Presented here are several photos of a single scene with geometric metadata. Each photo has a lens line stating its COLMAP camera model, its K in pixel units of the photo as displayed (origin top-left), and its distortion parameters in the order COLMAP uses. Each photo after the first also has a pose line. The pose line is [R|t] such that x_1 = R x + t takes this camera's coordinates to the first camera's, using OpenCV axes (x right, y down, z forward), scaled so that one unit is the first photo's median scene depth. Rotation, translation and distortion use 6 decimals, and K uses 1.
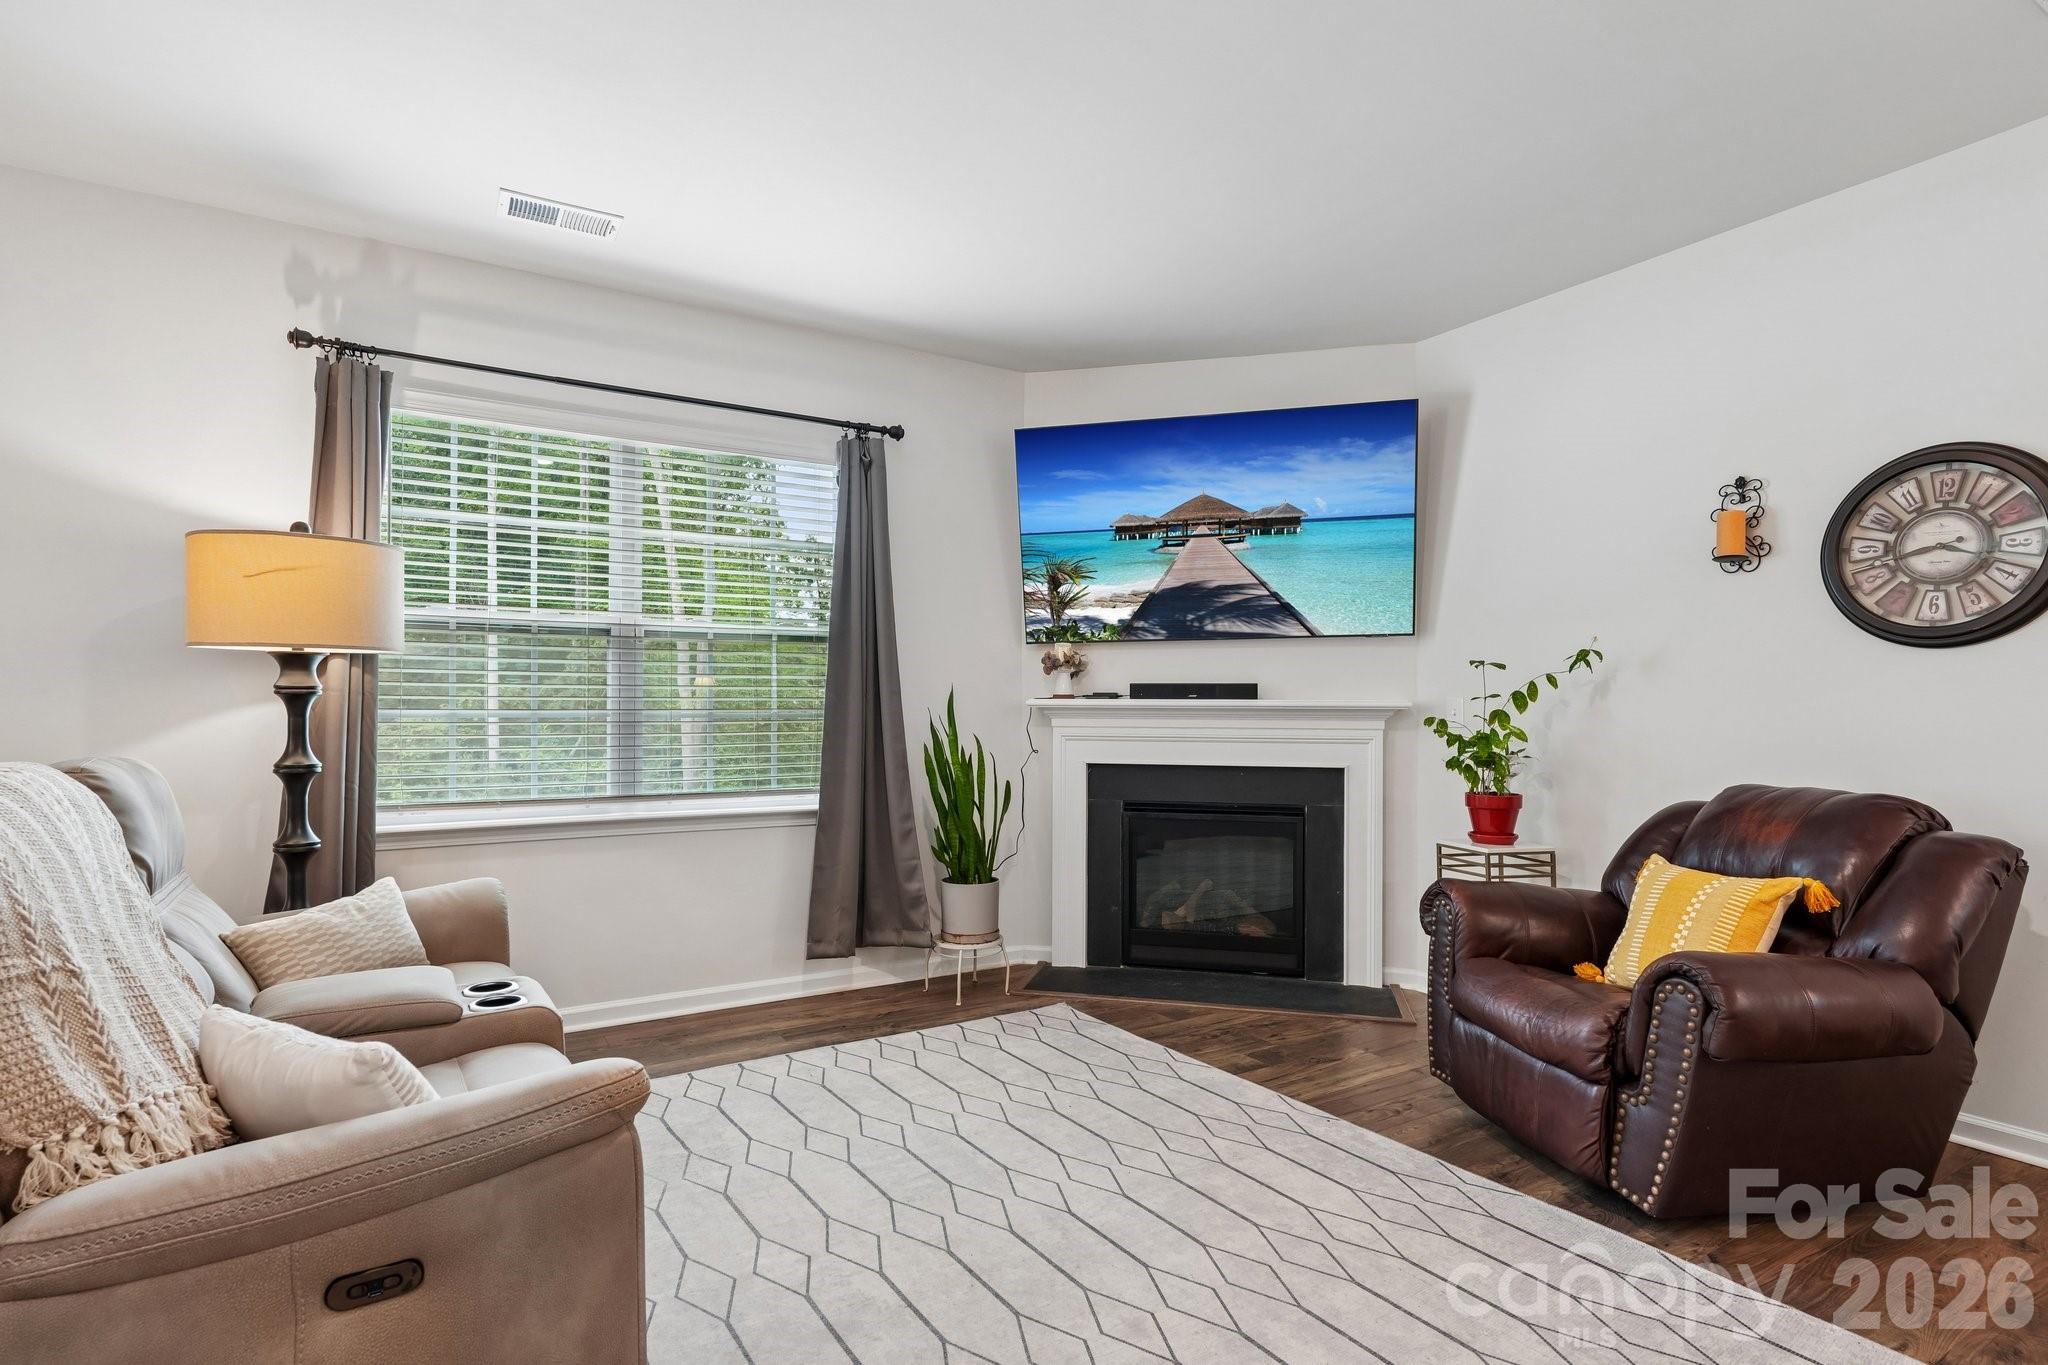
lens RADIAL K [[1015.0, 0, 1022.1], [0, 1015.0, 702.6], [0, 0, 1]] dist [0.001361, 0.000976]
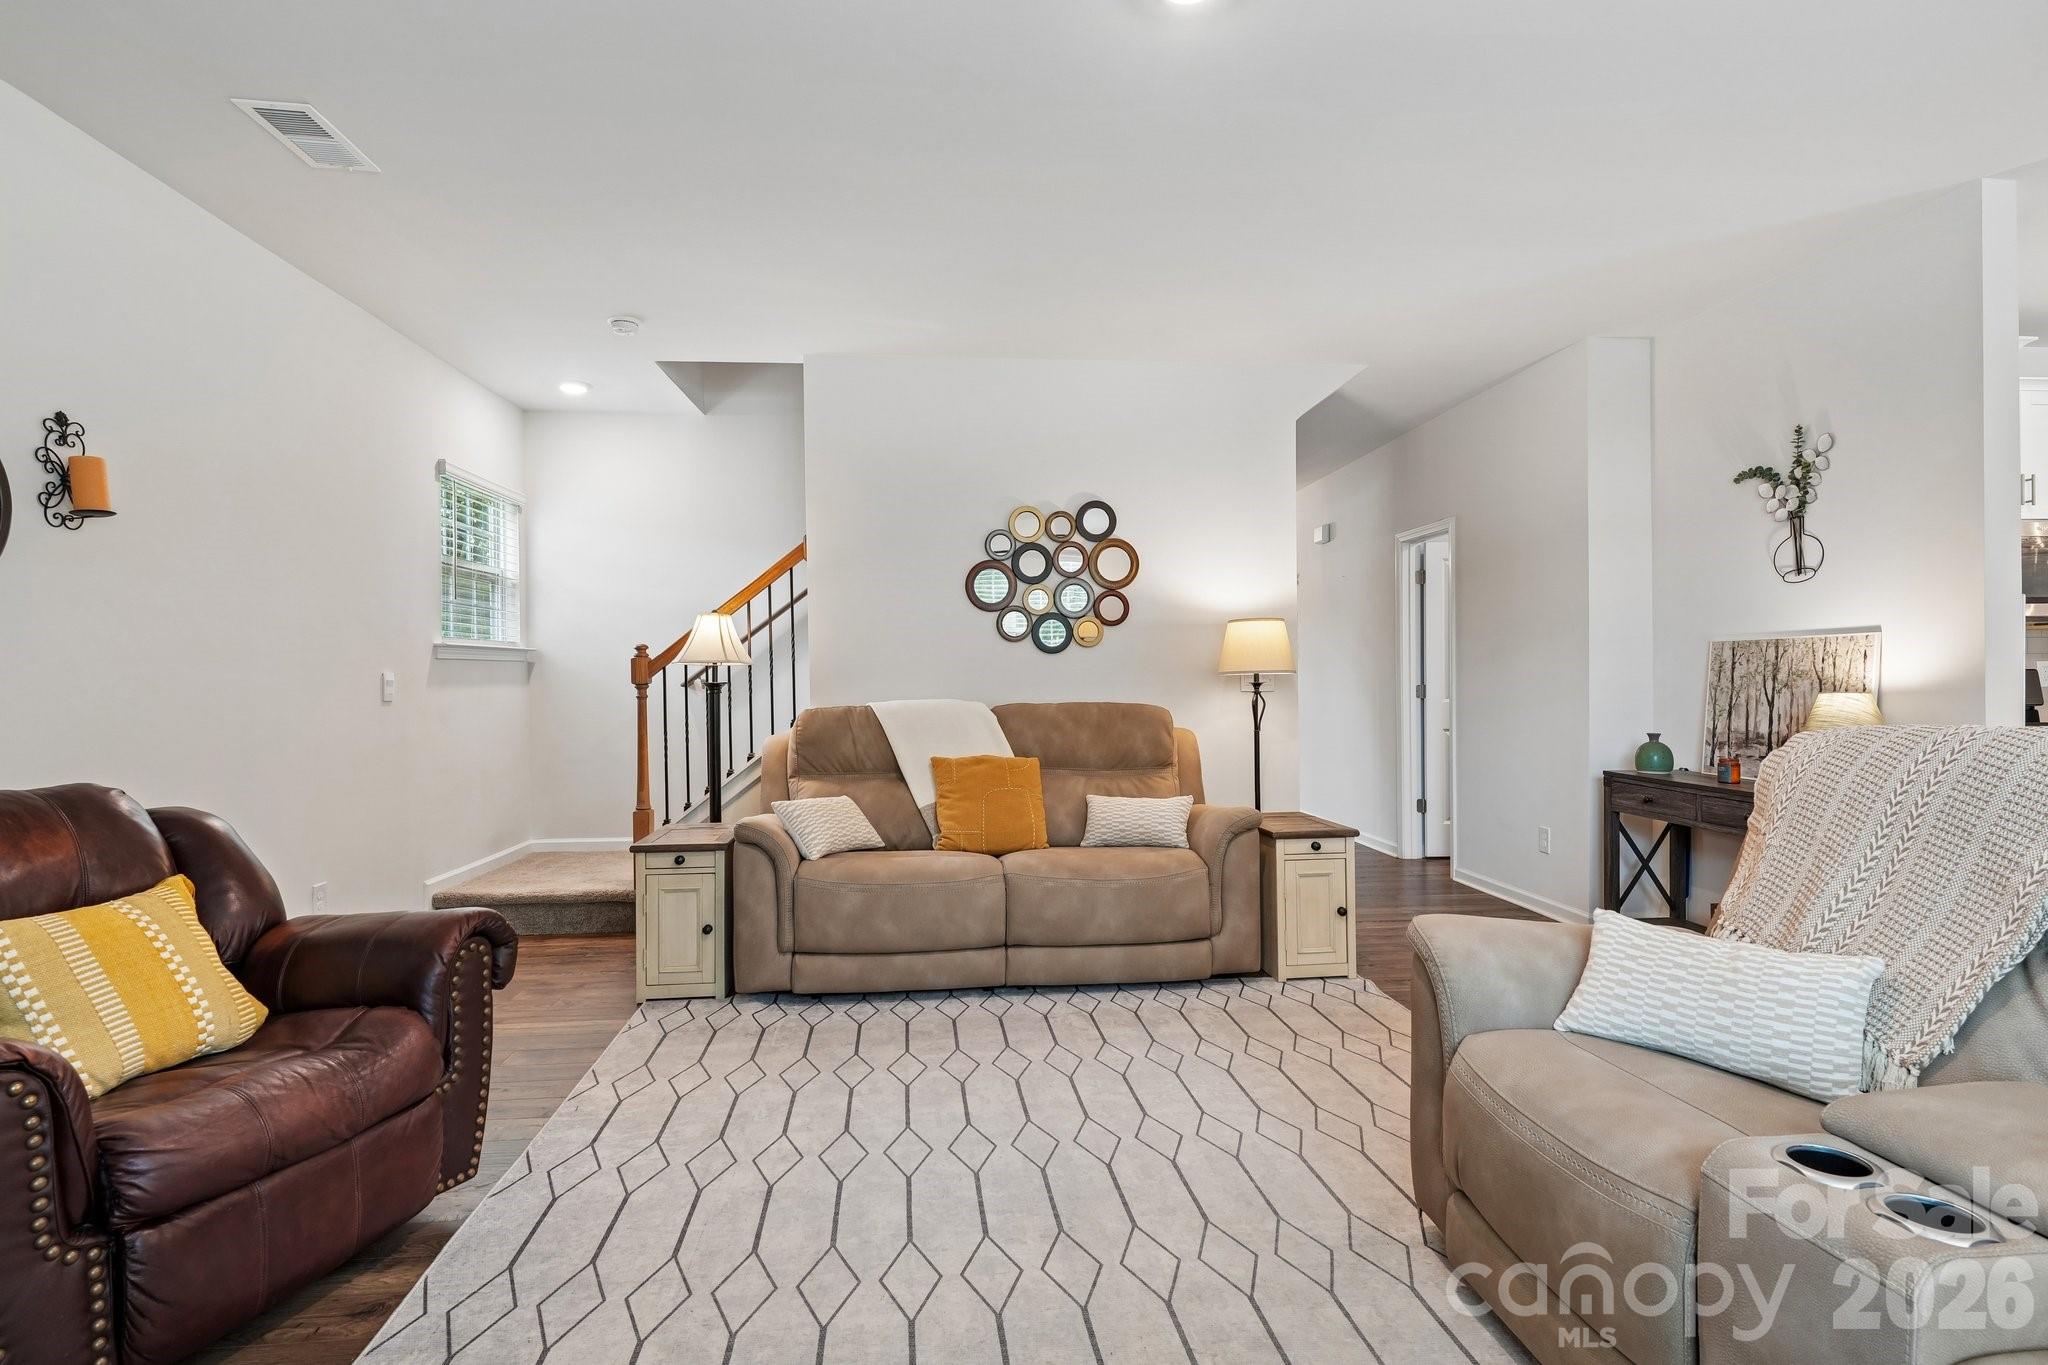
lens RADIAL K [[1016.9, 0, 1025.1], [0, 1016.9, 687.0], [0, 0, 1]] dist [-0.000881, 0.000528]
pose [[-0.896483, 0.001775, 0.443075, -0.208464], [0.005004, 0.999969, 0.006119, 0.002397], [-0.443050, 0.007703, -0.896464, 1.025117]]
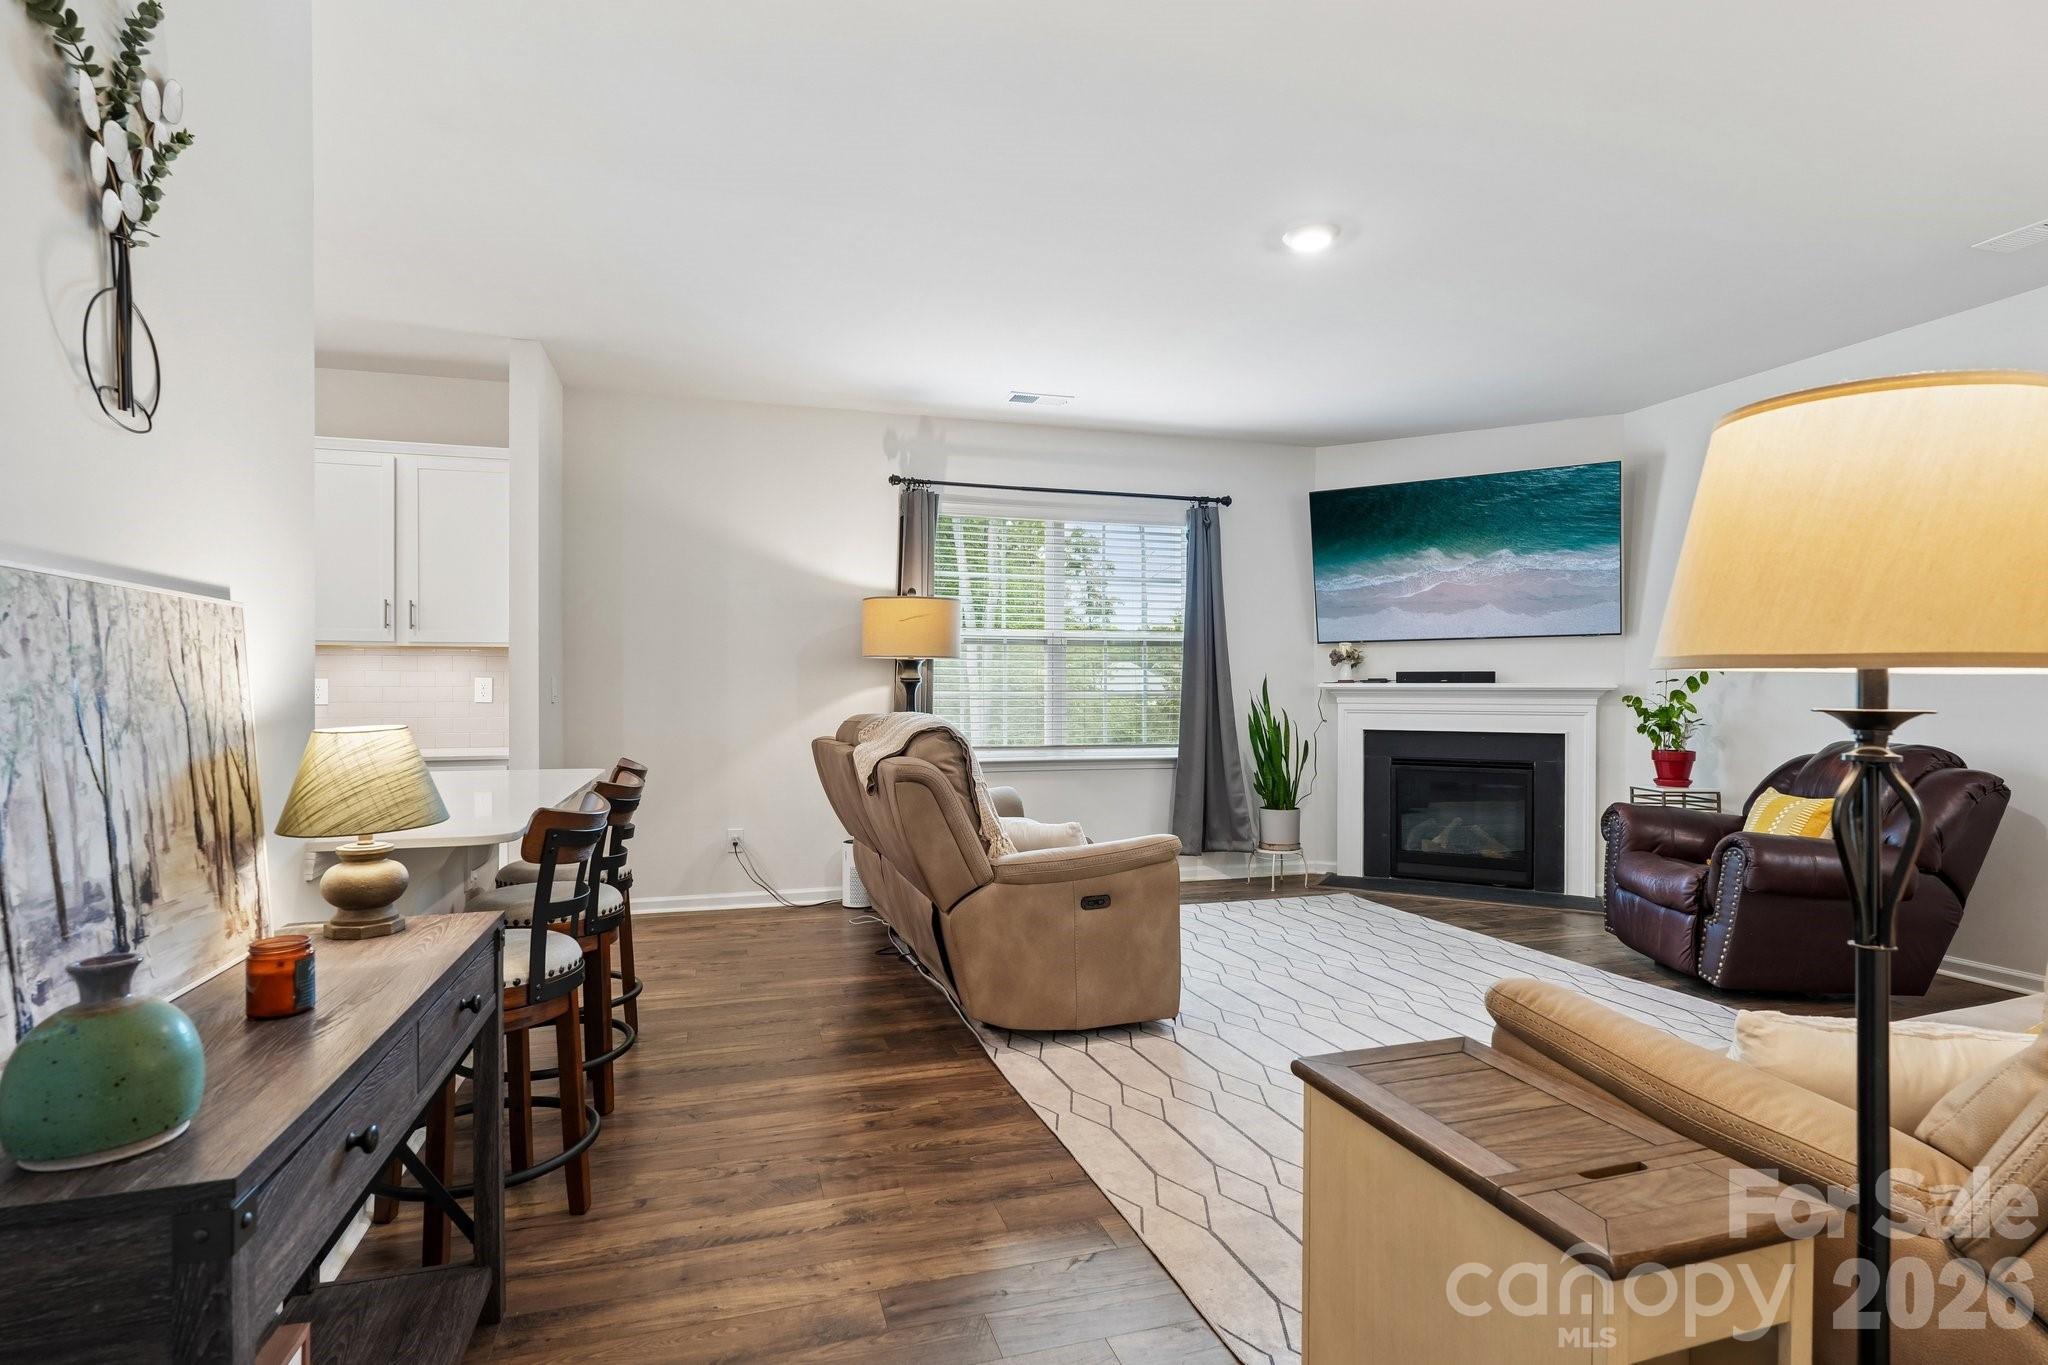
lens RADIAL K [[1016.9, 0, 1025.1], [0, 1016.9, 687.0], [0, 0, 1]] dist [-0.000881, 0.000528]
pose [[0.968898, -0.002271, -0.247448, -0.050471], [0.002709, 0.999995, 0.001429, -0.001804], [0.247444, -0.002055, 0.968900, -0.574622]]
